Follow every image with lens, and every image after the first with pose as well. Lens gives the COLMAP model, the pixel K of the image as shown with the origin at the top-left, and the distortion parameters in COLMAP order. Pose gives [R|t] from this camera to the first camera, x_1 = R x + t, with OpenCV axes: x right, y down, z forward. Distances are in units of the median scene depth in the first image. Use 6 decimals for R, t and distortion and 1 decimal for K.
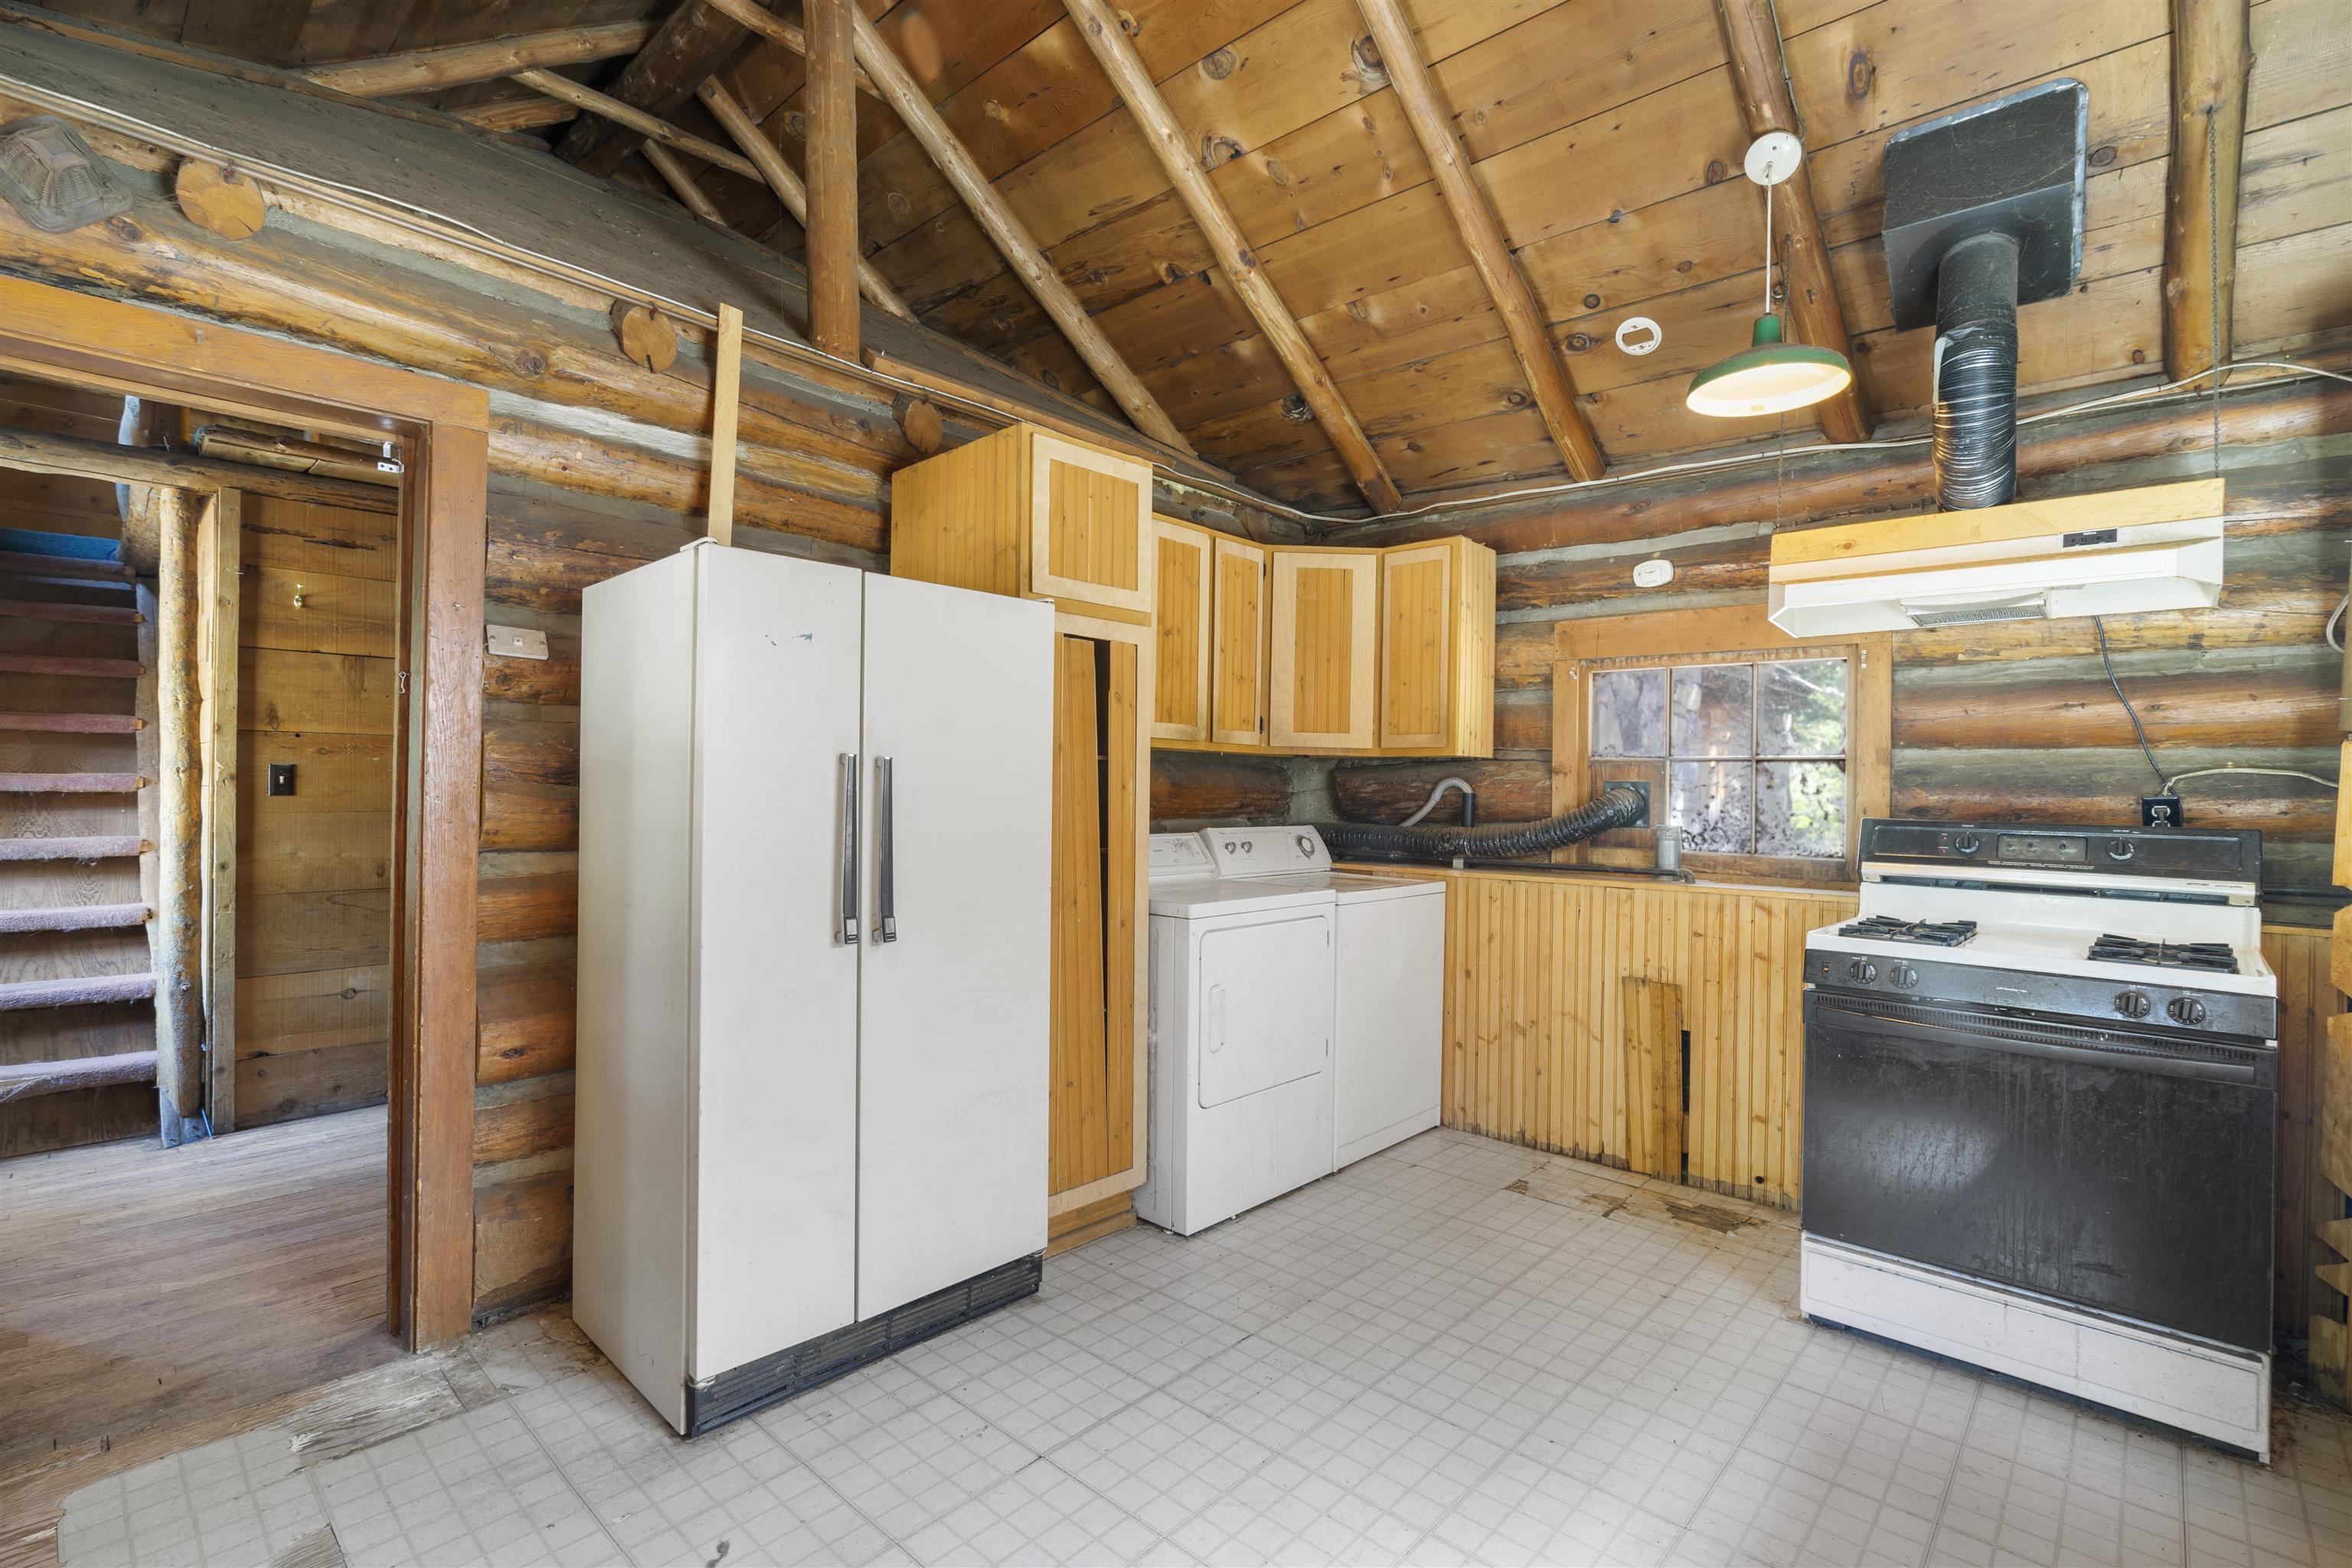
lens RADIAL K [[1065.8, 0, 1179.4], [0, 1065.8, 784.2], [0, 0, 1]] dist [-0.001157, 0.000669]
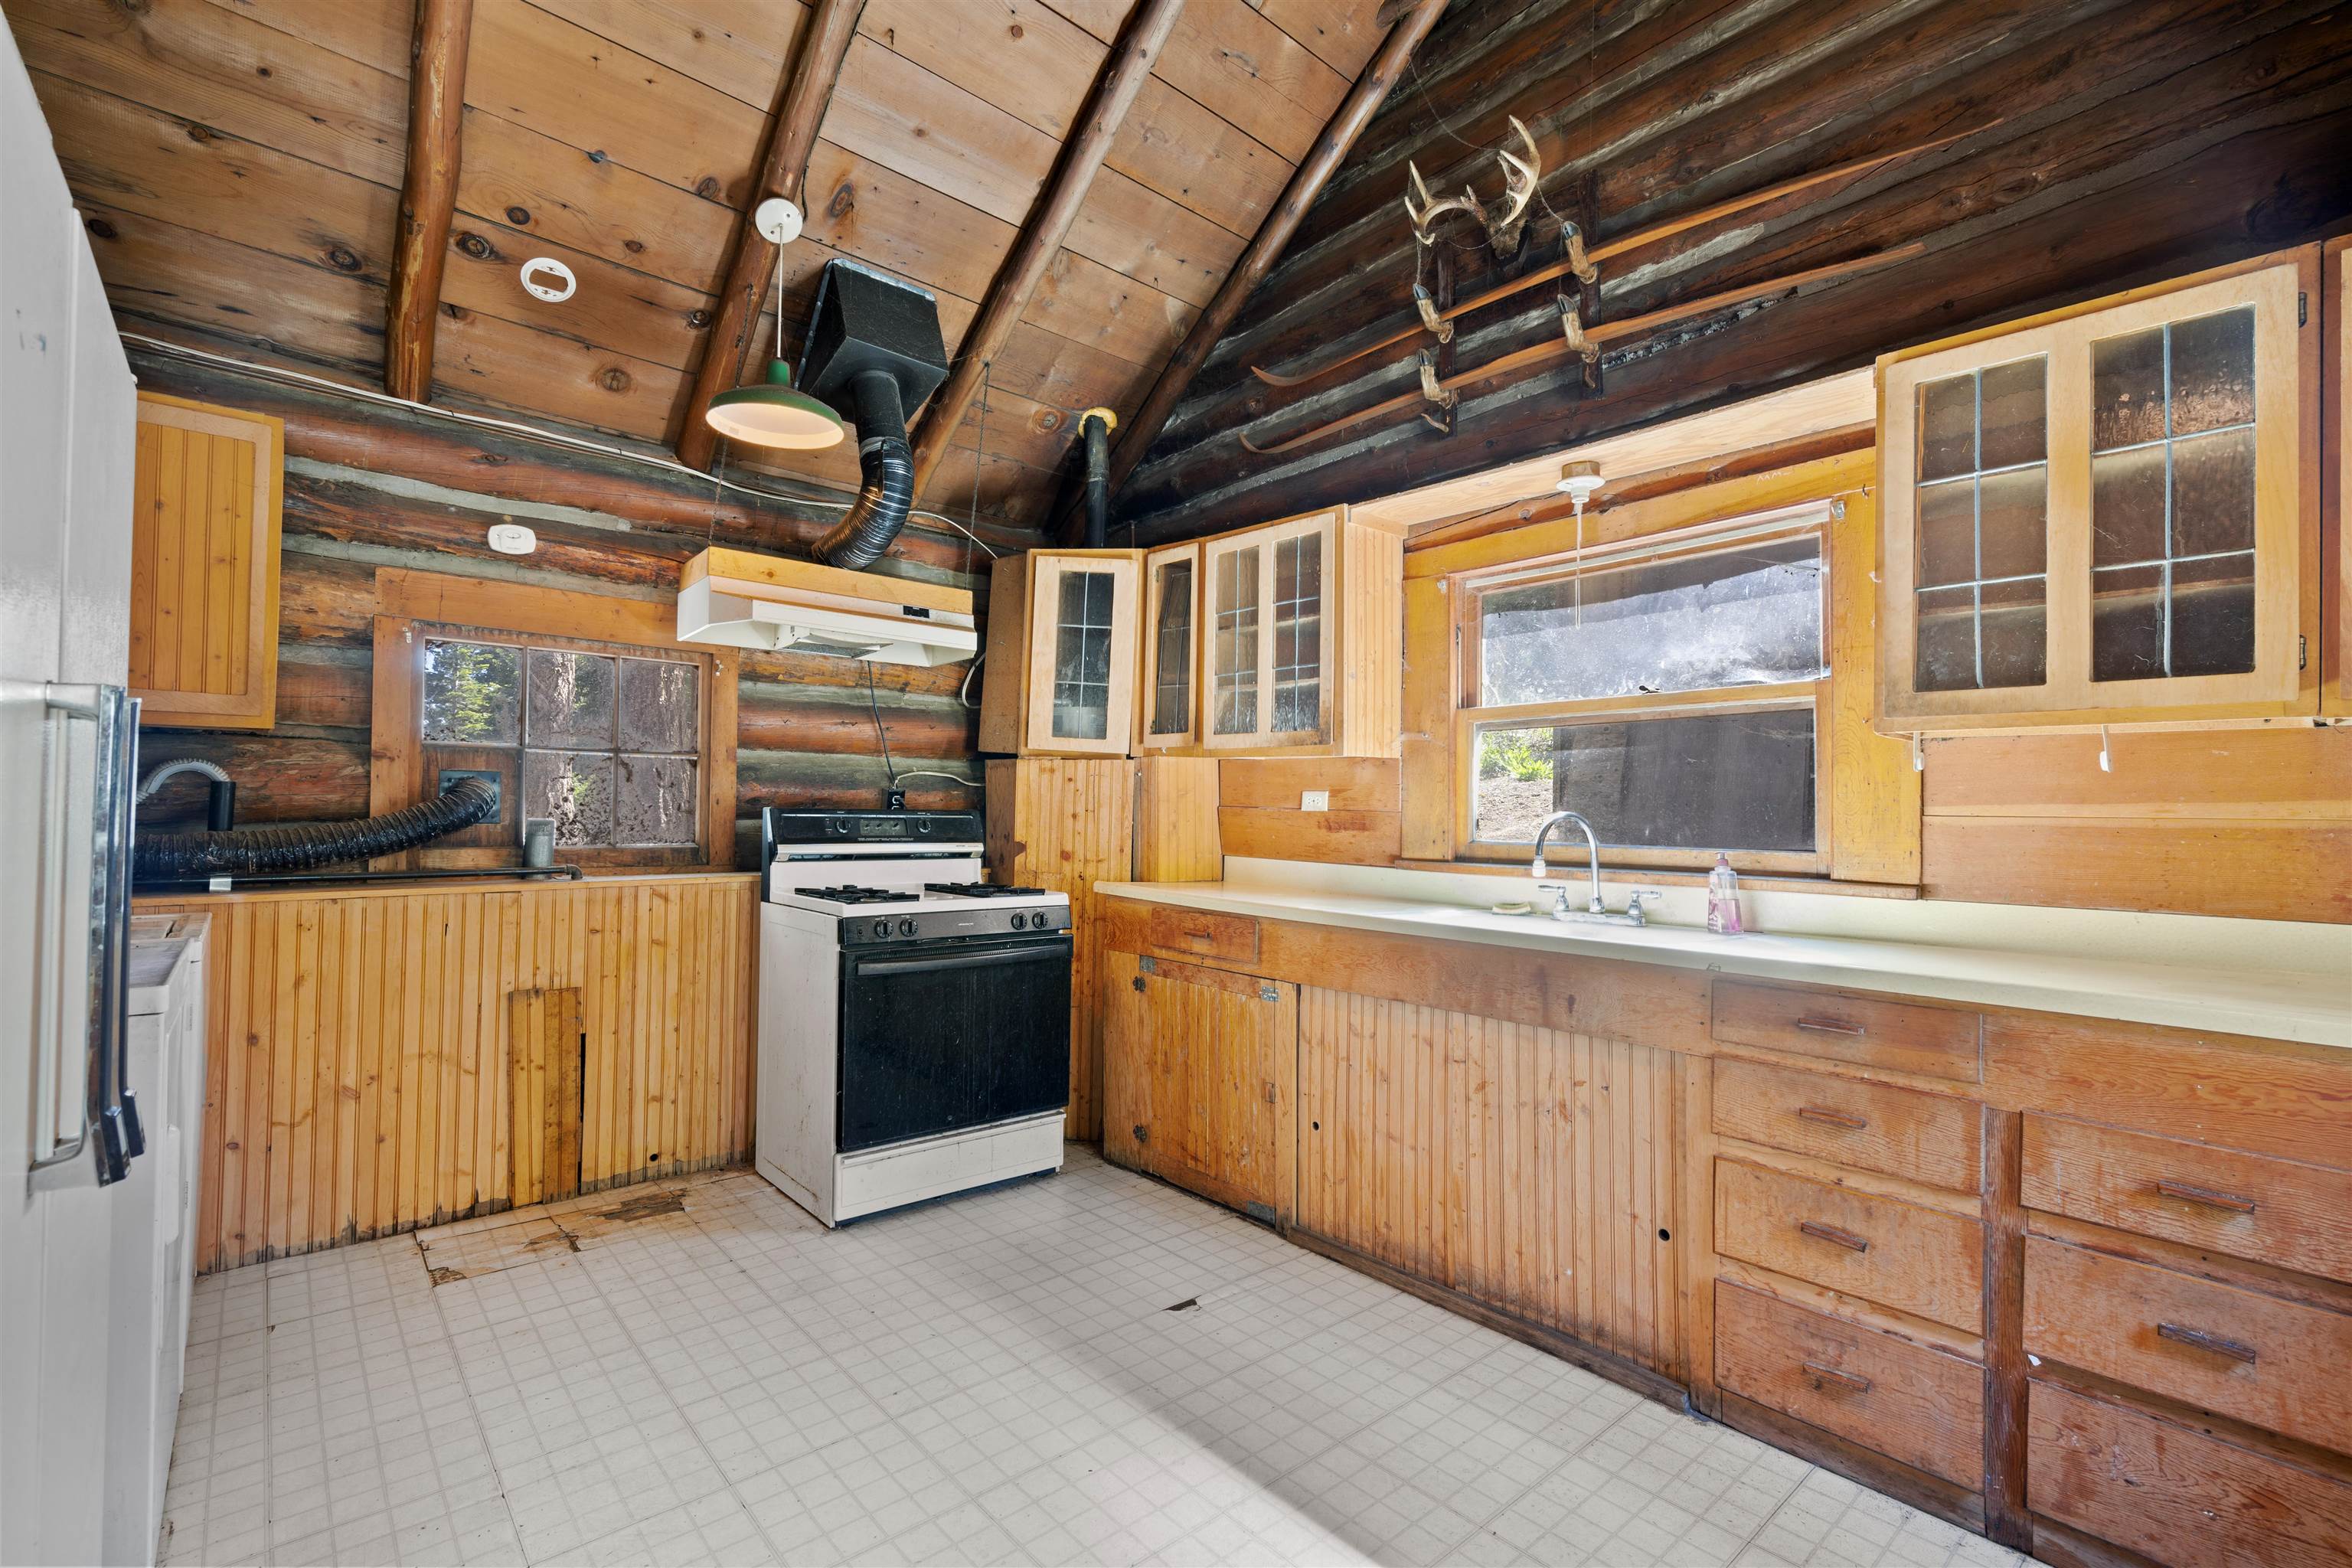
lens RADIAL K [[1065.8, 0, 1179.4], [0, 1065.8, 784.2], [0, 0, 1]] dist [-0.001157, 0.000669]
pose [[0.106358, 0.003530, 0.994322, -0.425742], [-0.018724, 0.999823, -0.001547, -0.000904], [-0.994152, -0.018453, 0.106405, 0.376722]]
